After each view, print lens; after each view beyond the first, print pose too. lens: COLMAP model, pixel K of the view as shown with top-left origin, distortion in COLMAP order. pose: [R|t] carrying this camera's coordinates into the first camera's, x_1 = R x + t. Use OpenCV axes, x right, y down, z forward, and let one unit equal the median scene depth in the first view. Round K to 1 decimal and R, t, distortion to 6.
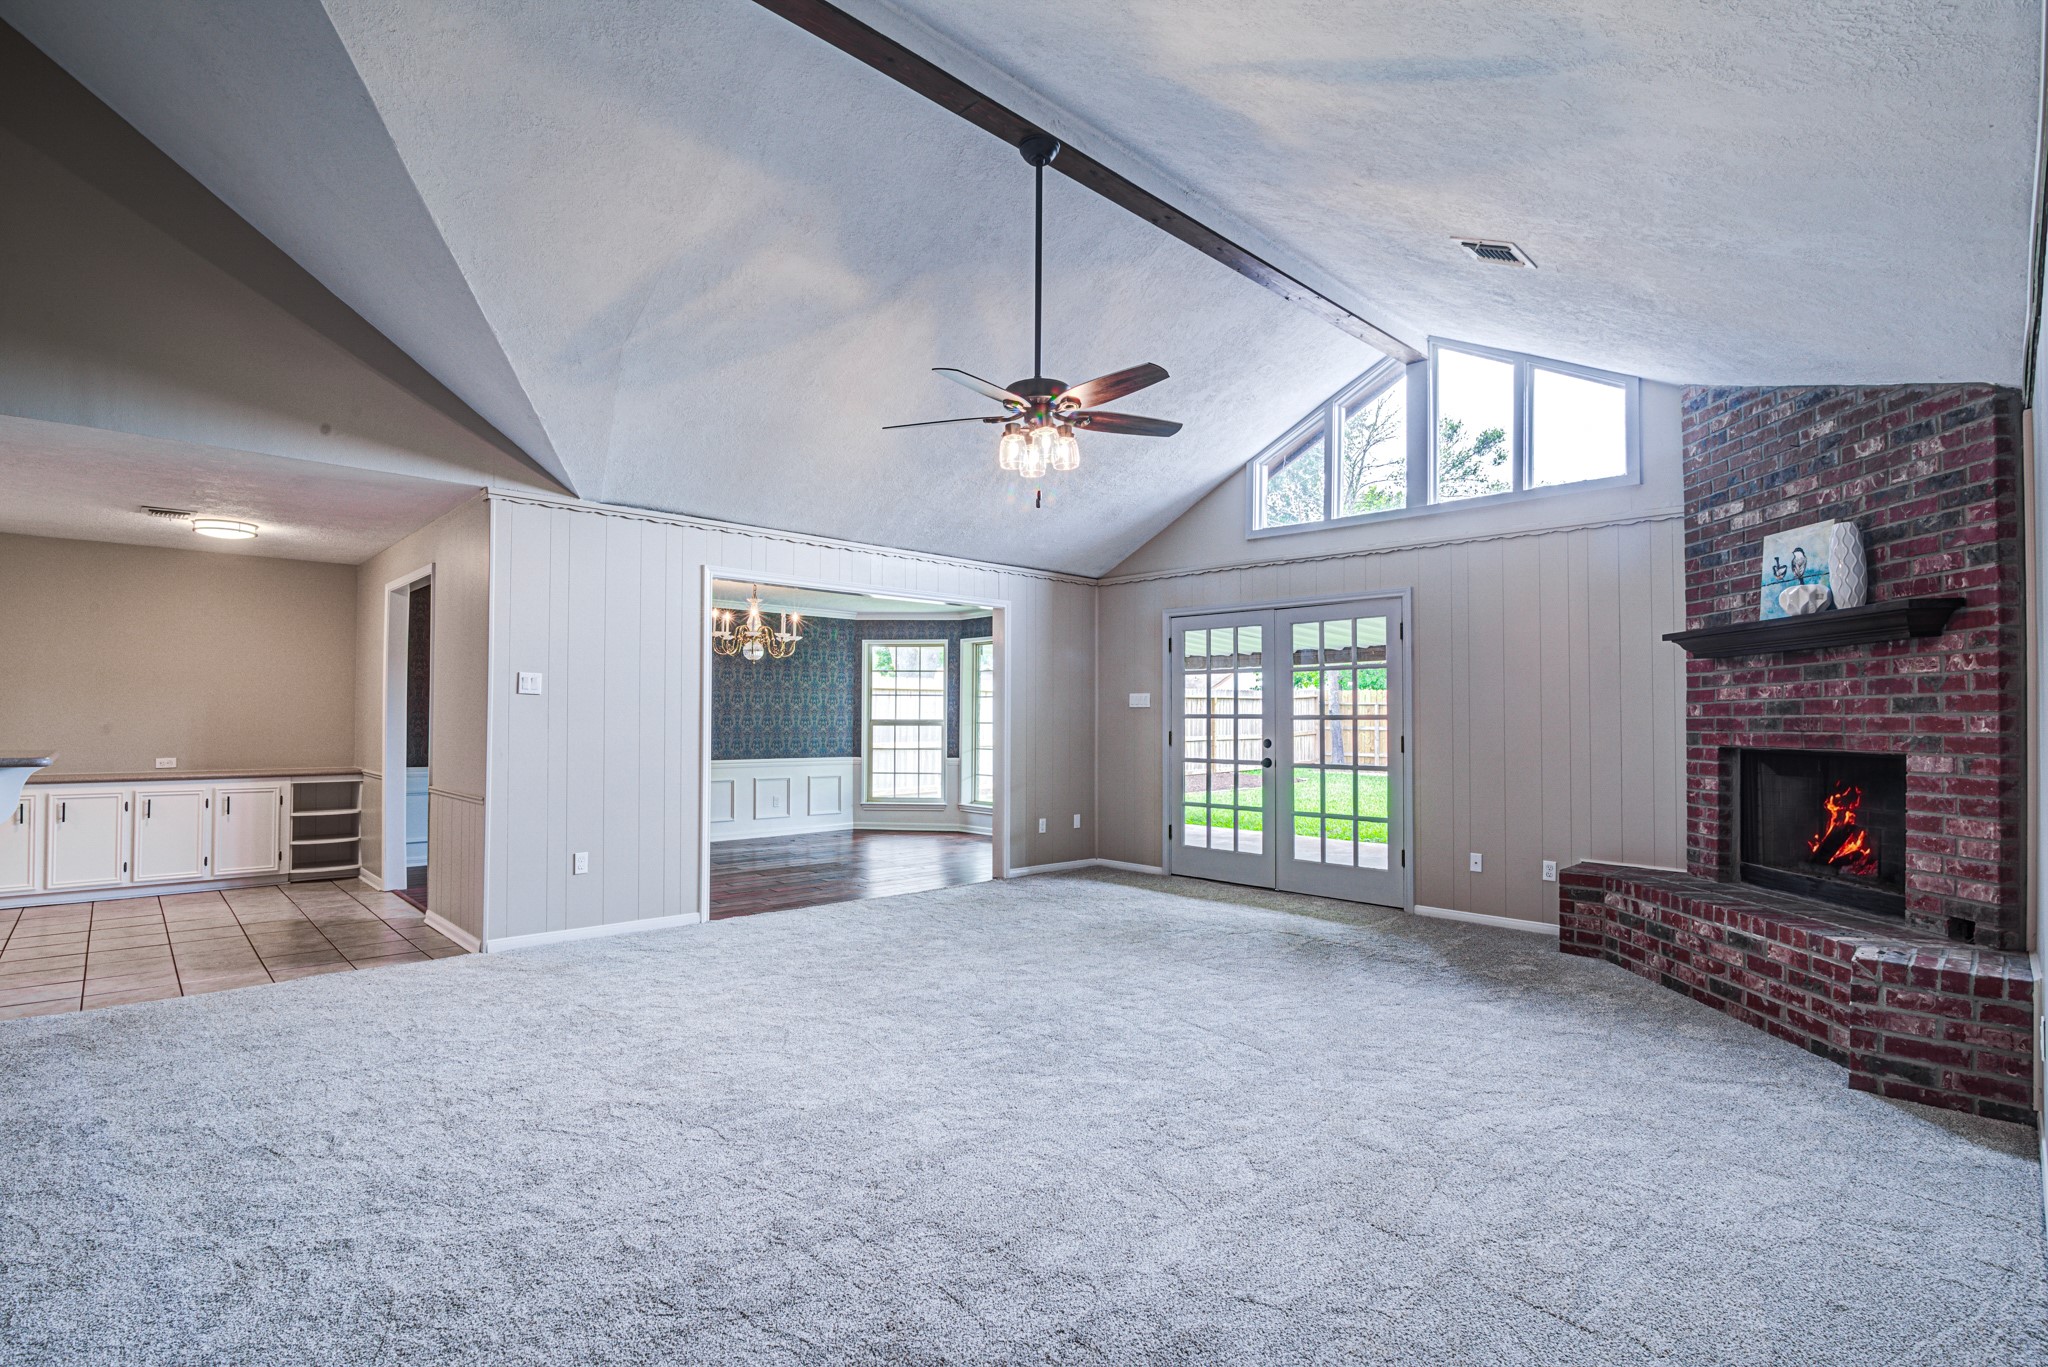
lens RADIAL K [[962.7, 0, 946.5], [0, 962.7, 702.3], [0, 0, 1]] dist [-0.023134, 0.002572]
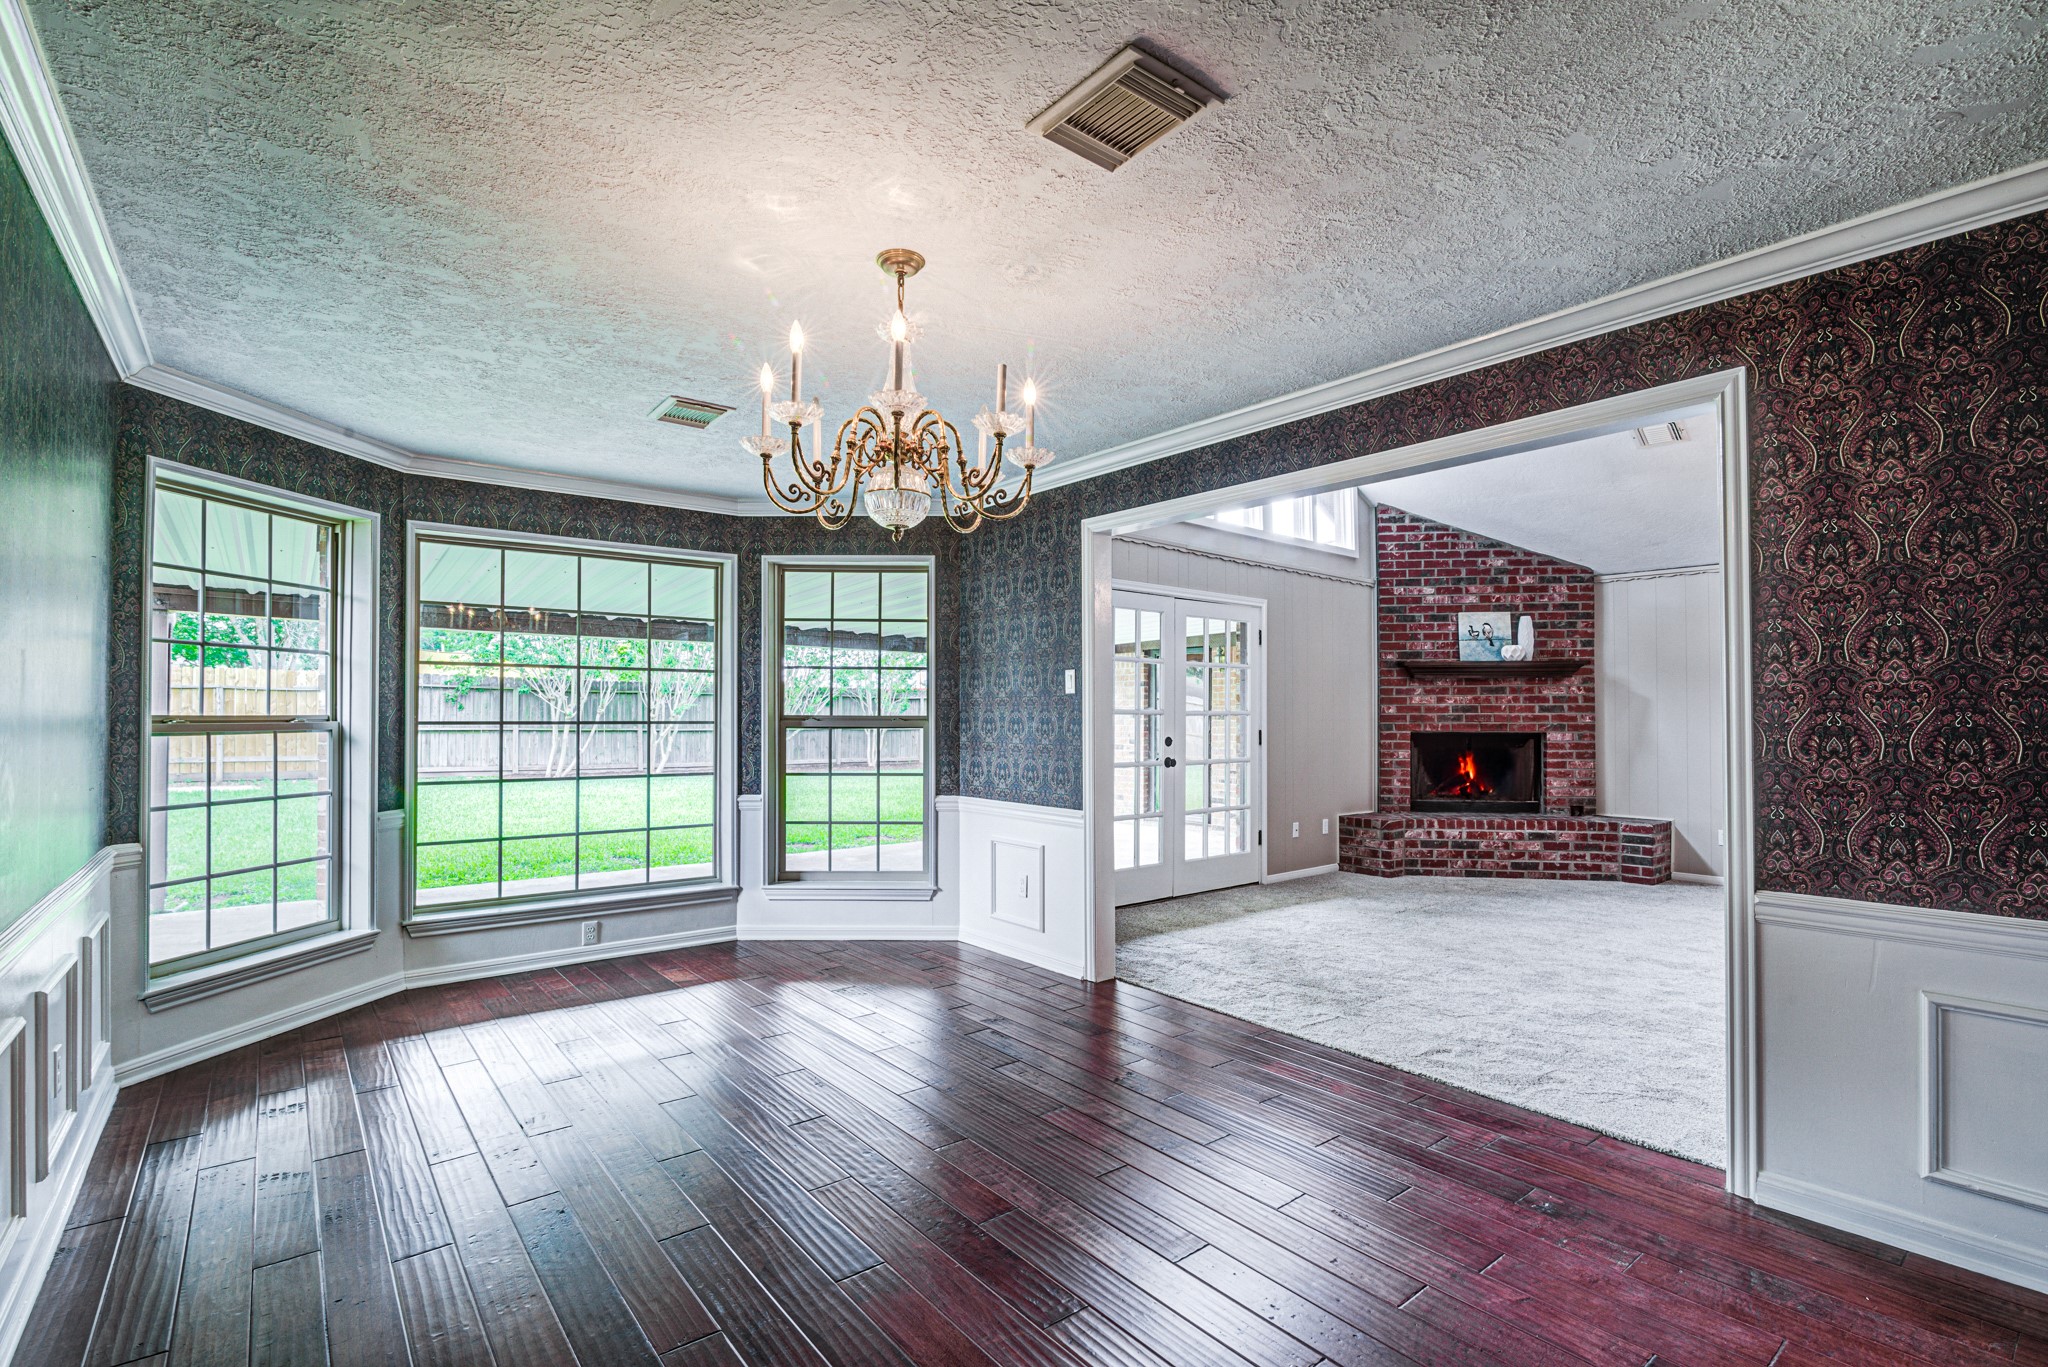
lens RADIAL K [[962.7, 0, 1021.7], [0, 962.7, 696.7], [0, 0, 1]] dist [-0.023134, 0.002572]
pose [[0.036067, 0.013040, 0.999264, -0.913442], [-0.021270, 0.999698, -0.012278, 0.021369], [-0.999123, -0.020812, 0.036334, 1.671988]]
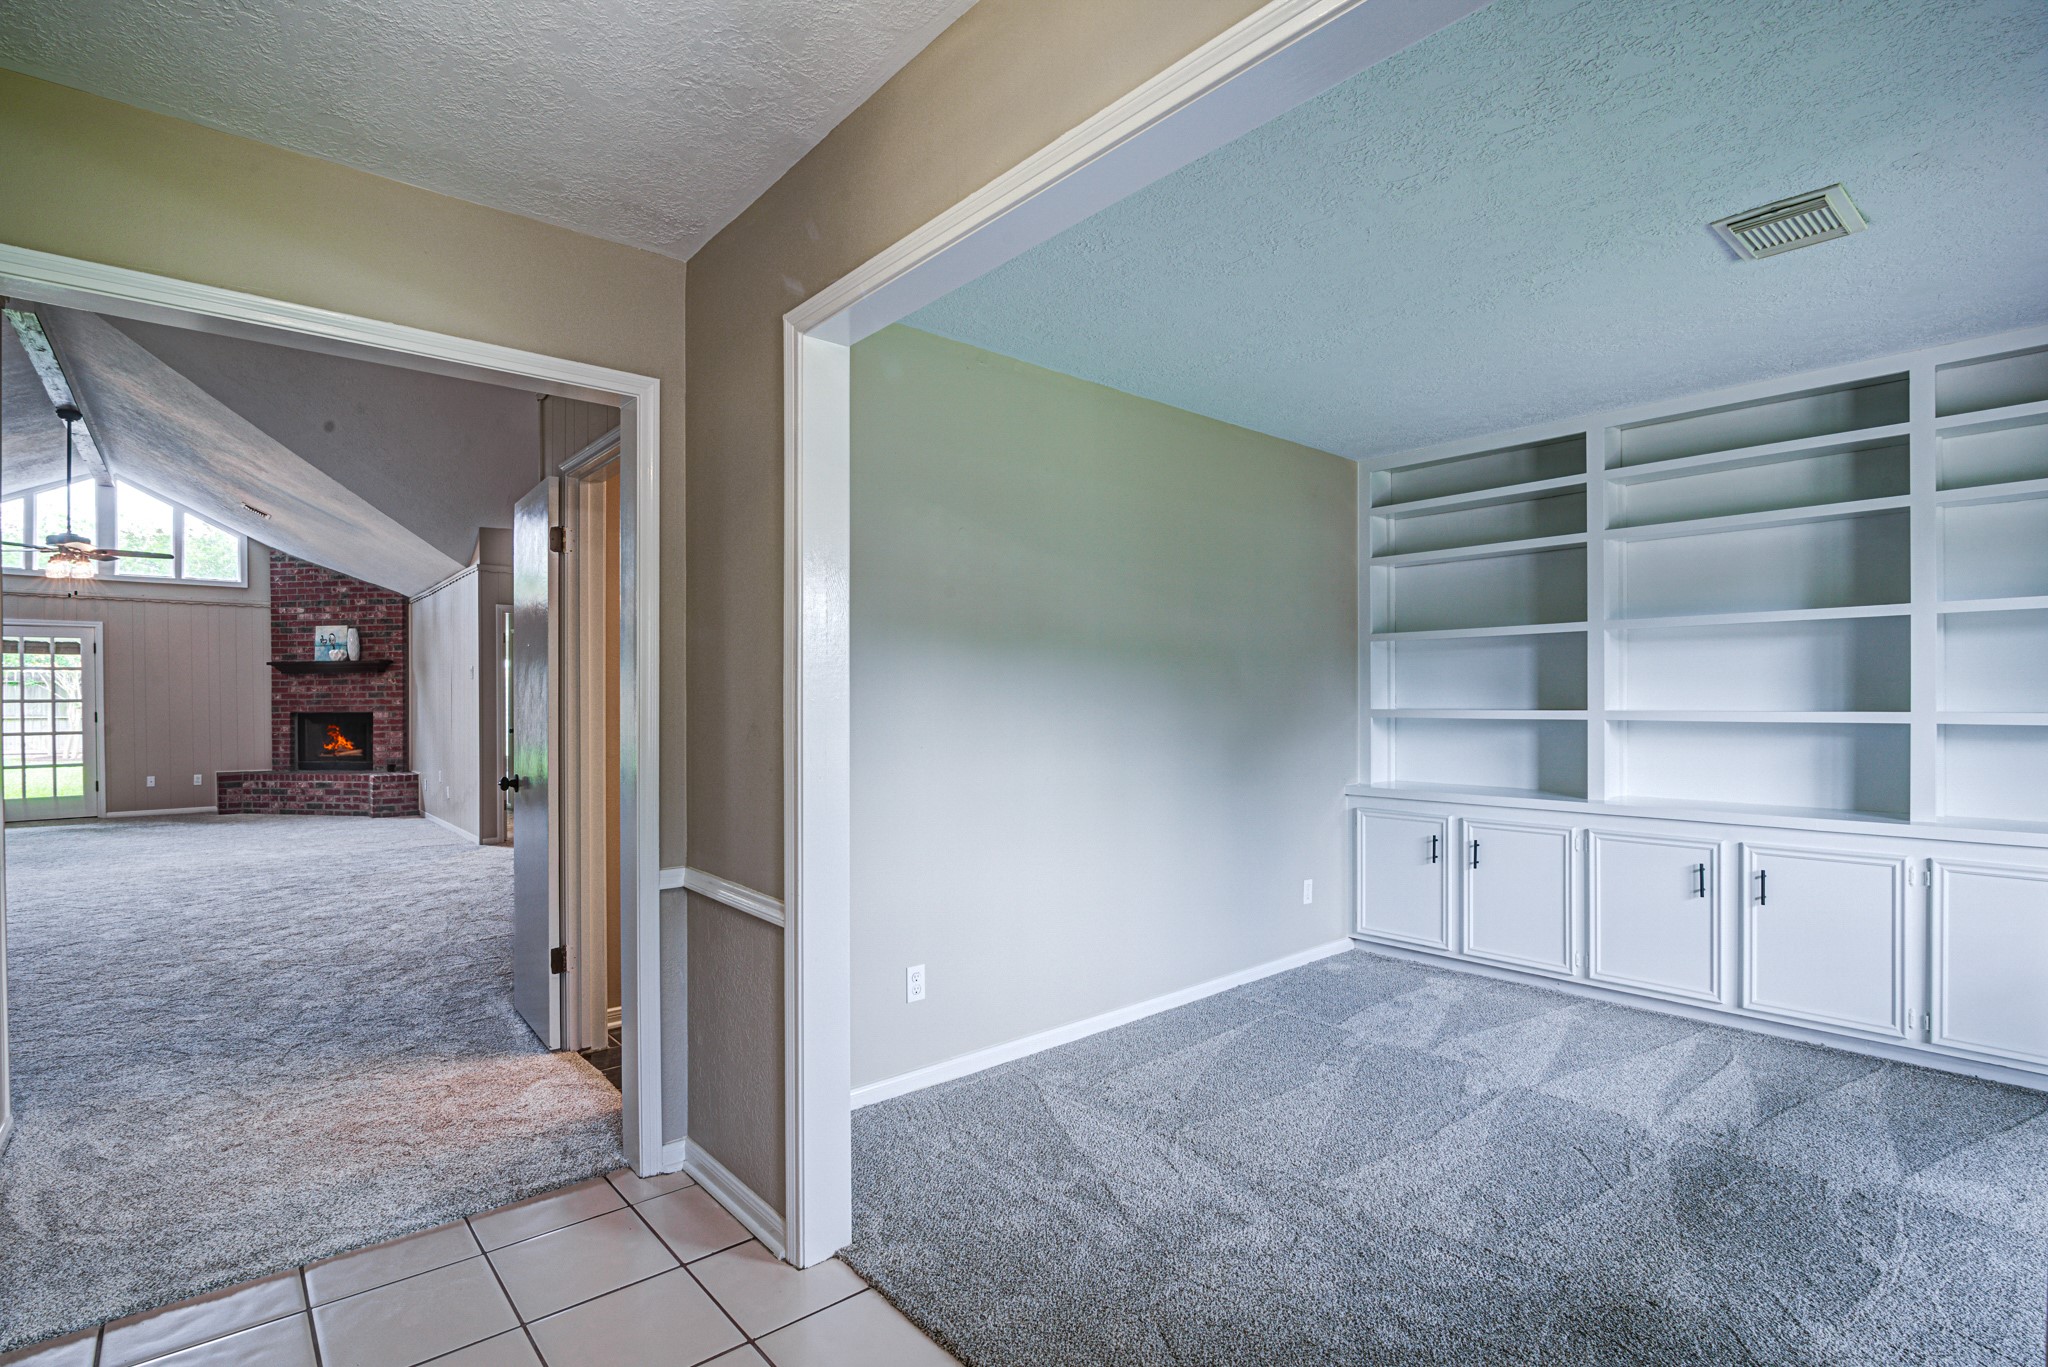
lens RADIAL K [[962.7, 0, 1014.6], [0, 962.7, 702.3], [0, 0, 1]] dist [-0.023134, 0.002572]
pose [[0.019031, -0.011236, 0.999756, -1.505913], [-0.011606, 0.999867, 0.011458, -0.025091], [-0.999752, -0.011821, 0.018898, -0.826113]]
